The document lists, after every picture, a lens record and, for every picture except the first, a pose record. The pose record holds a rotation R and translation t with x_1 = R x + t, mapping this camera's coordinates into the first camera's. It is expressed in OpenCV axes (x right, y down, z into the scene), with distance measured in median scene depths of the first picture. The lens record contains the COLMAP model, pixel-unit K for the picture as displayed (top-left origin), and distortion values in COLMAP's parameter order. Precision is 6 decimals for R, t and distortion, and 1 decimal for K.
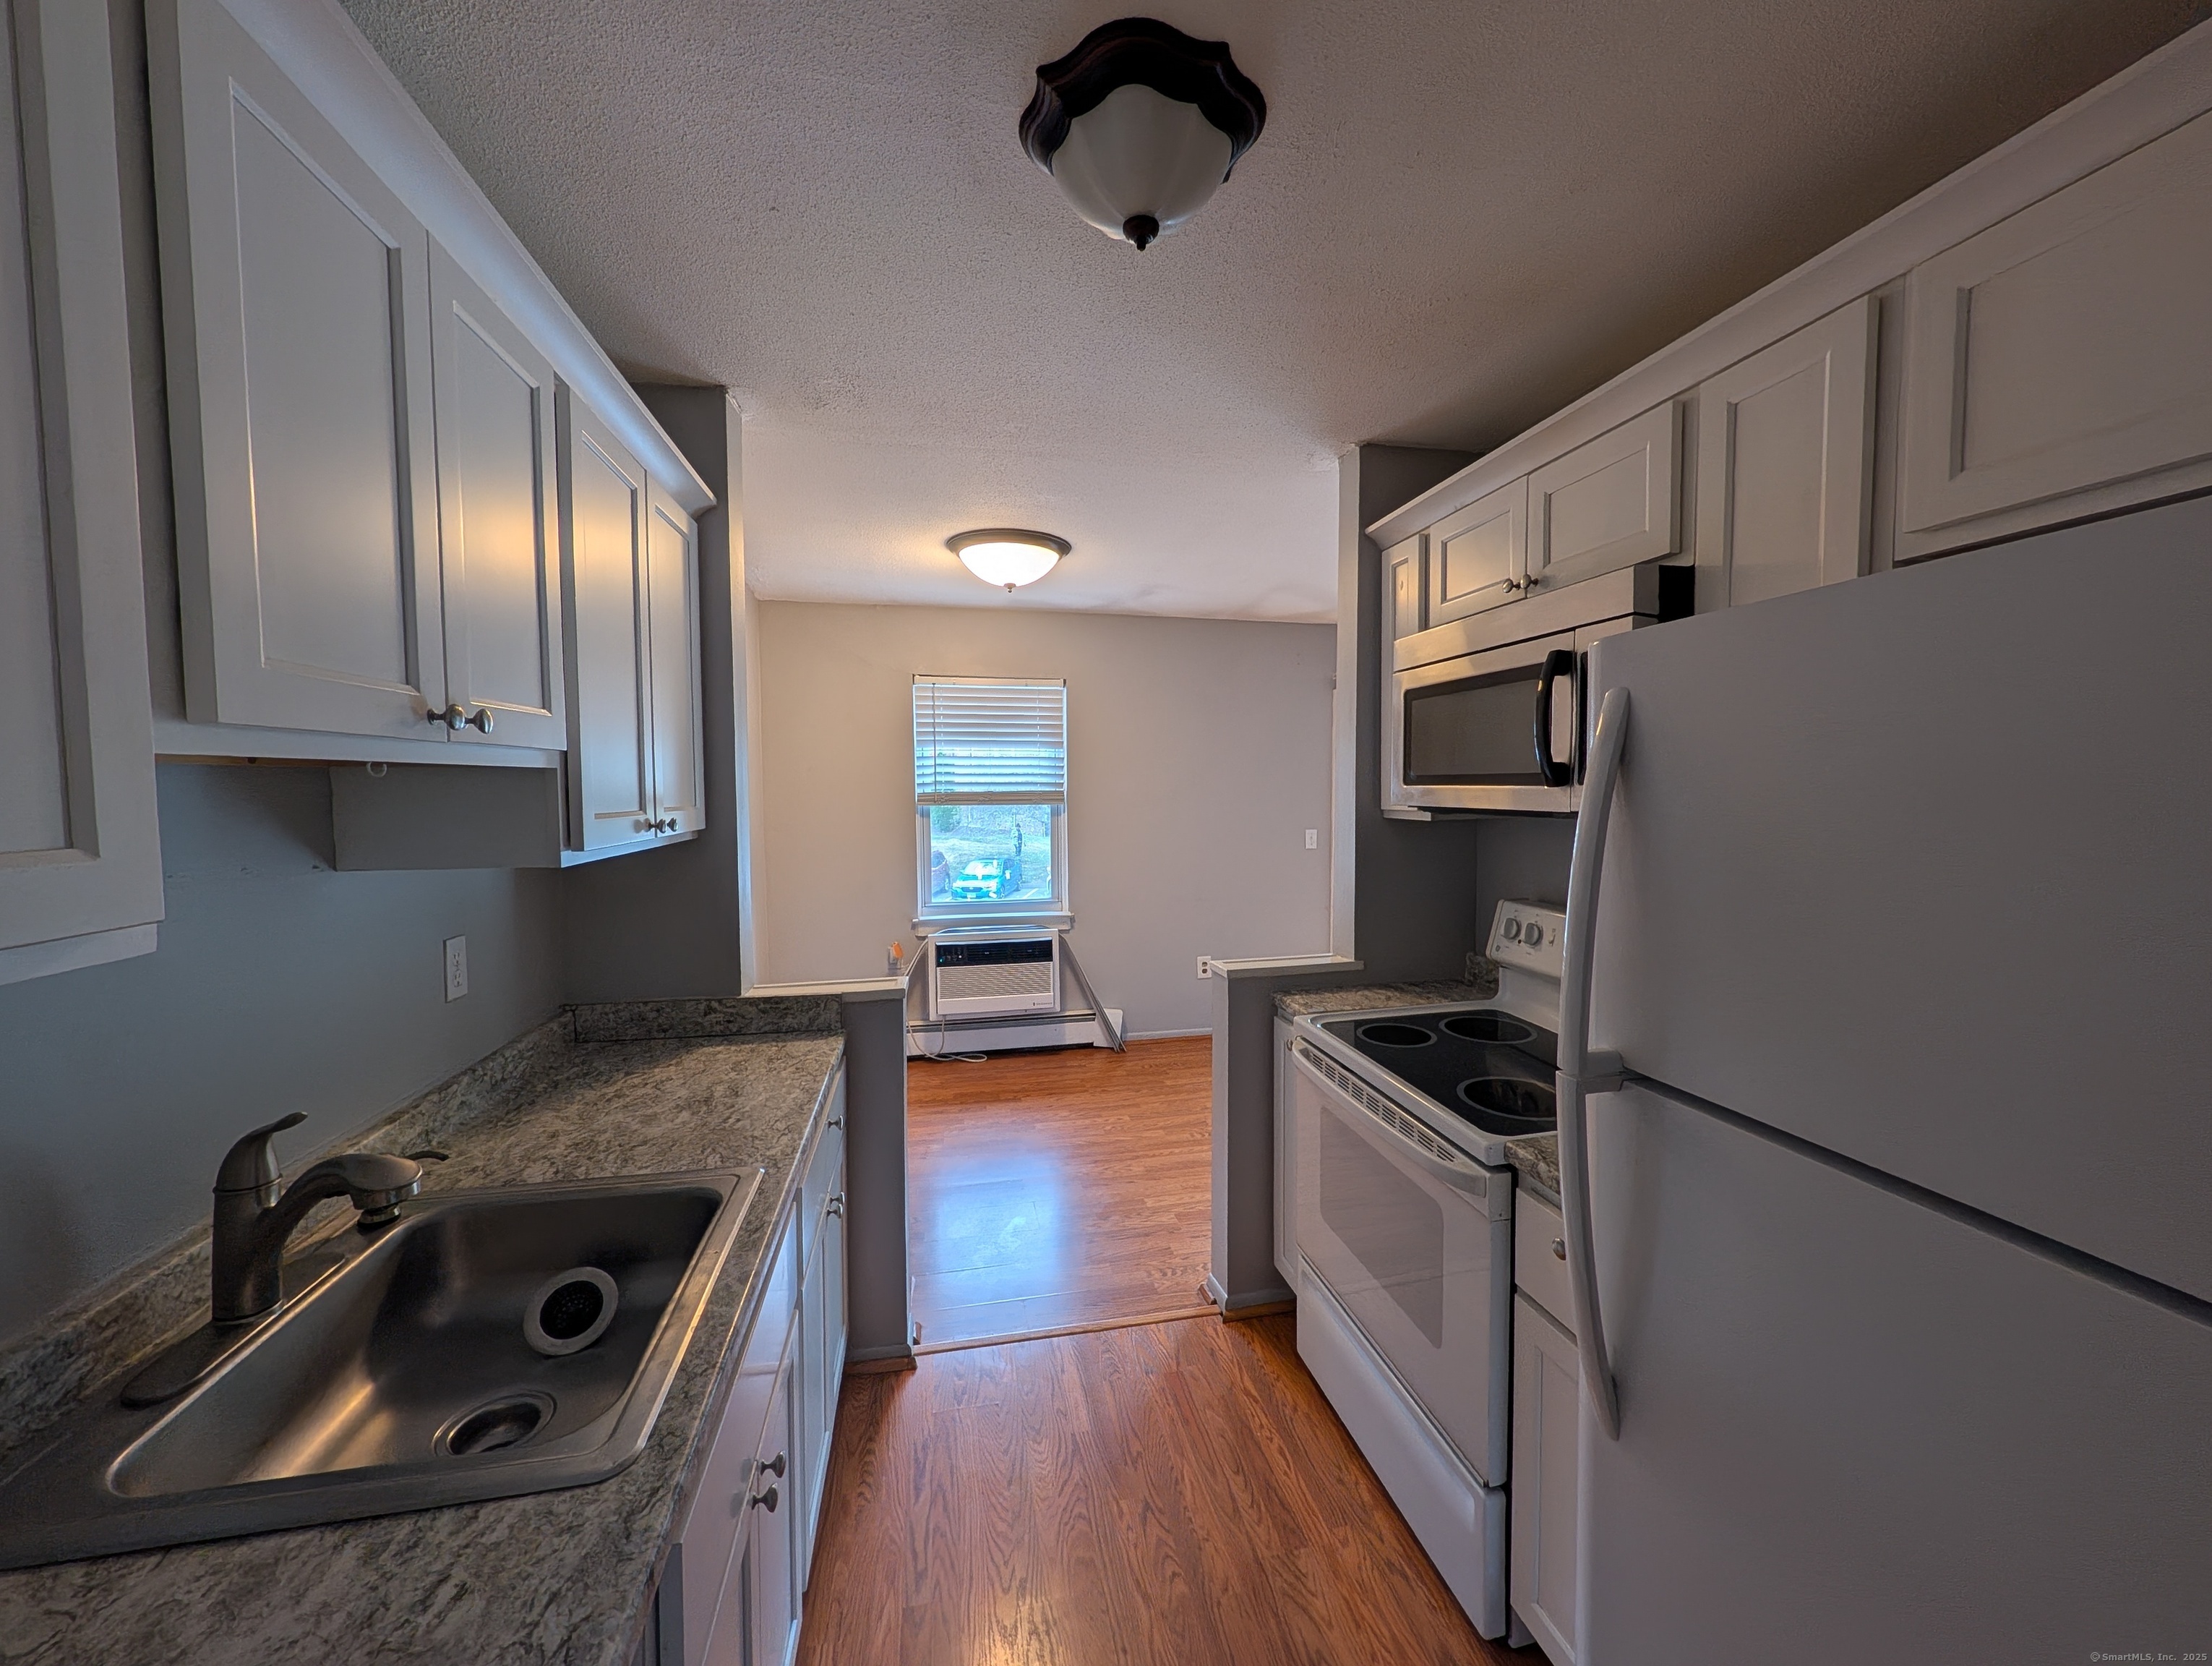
lens RADIAL K [[854.3, 0, 1112.3], [0, 854.3, 830.8], [0, 0, 1]] dist [0.006718, -0.000030]
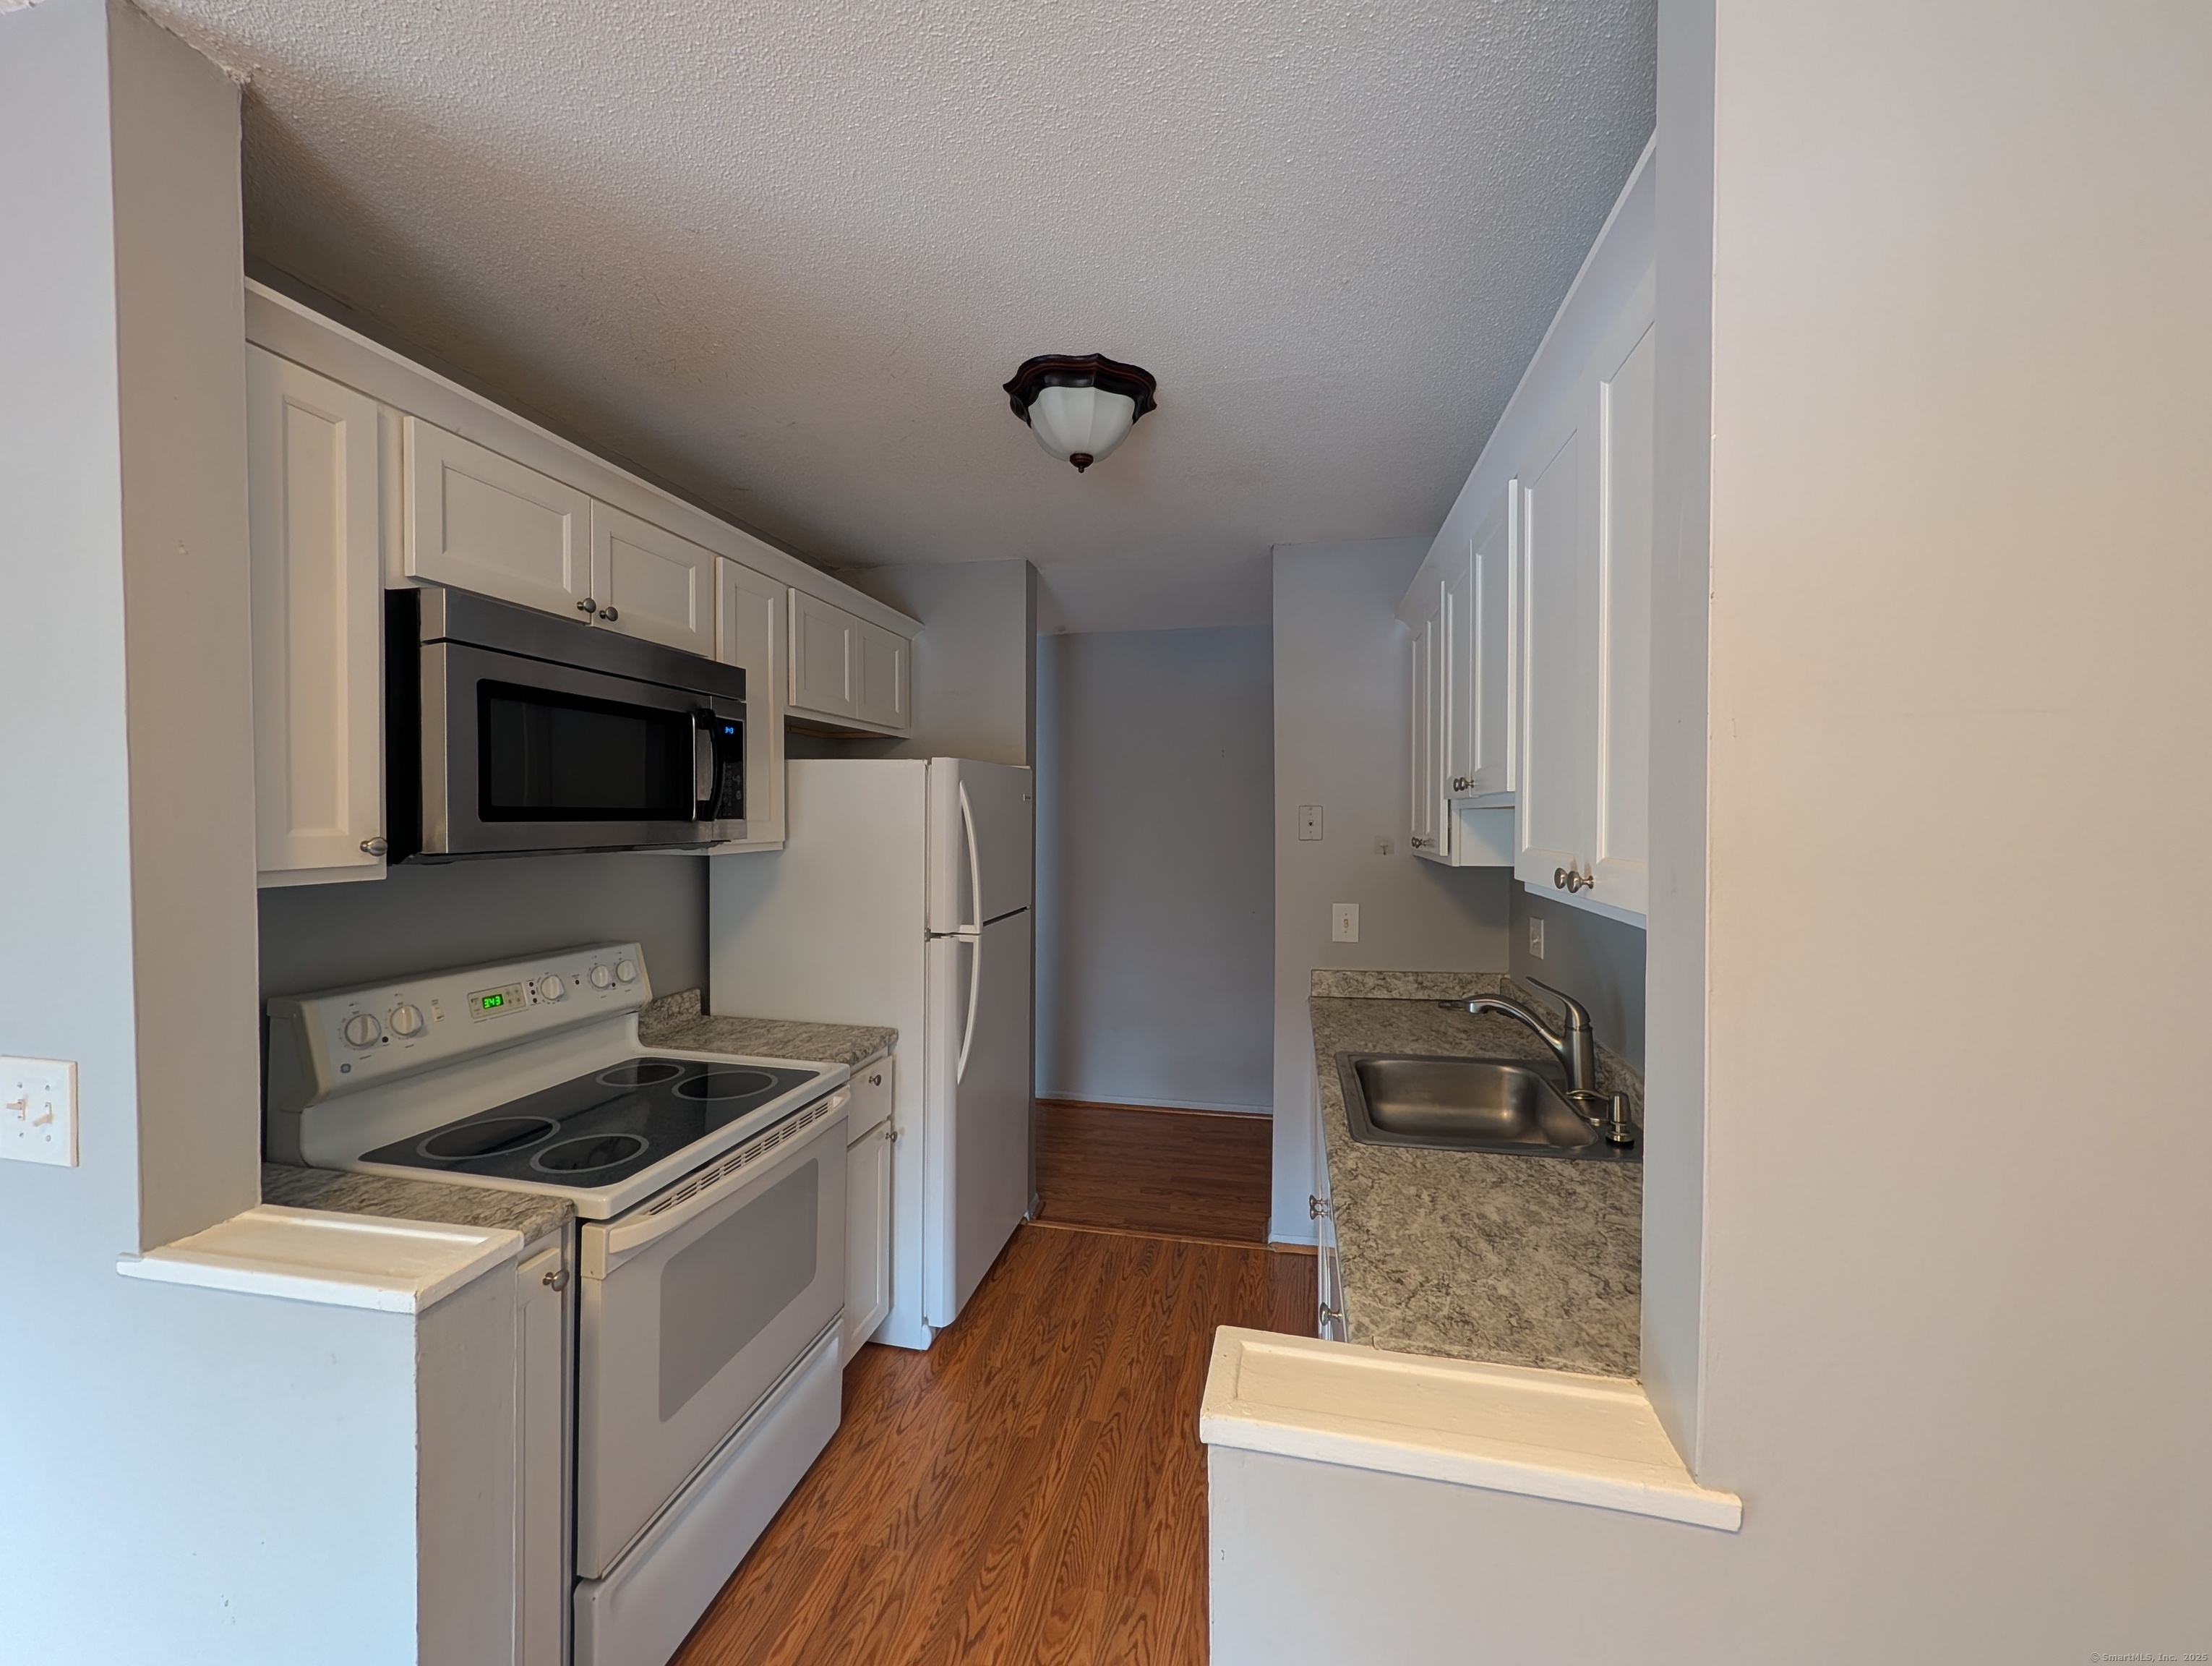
lens RADIAL K [[854.3, 0, 1112.3], [0, 854.3, 830.8], [0, 0, 1]] dist [0.006718, -0.000030]
pose [[-0.918364, -0.005748, 0.395695, -0.475094], [0.022043, 0.997599, 0.065653, -0.102106], [-0.395122, 0.069016, -0.916033, 1.838039]]
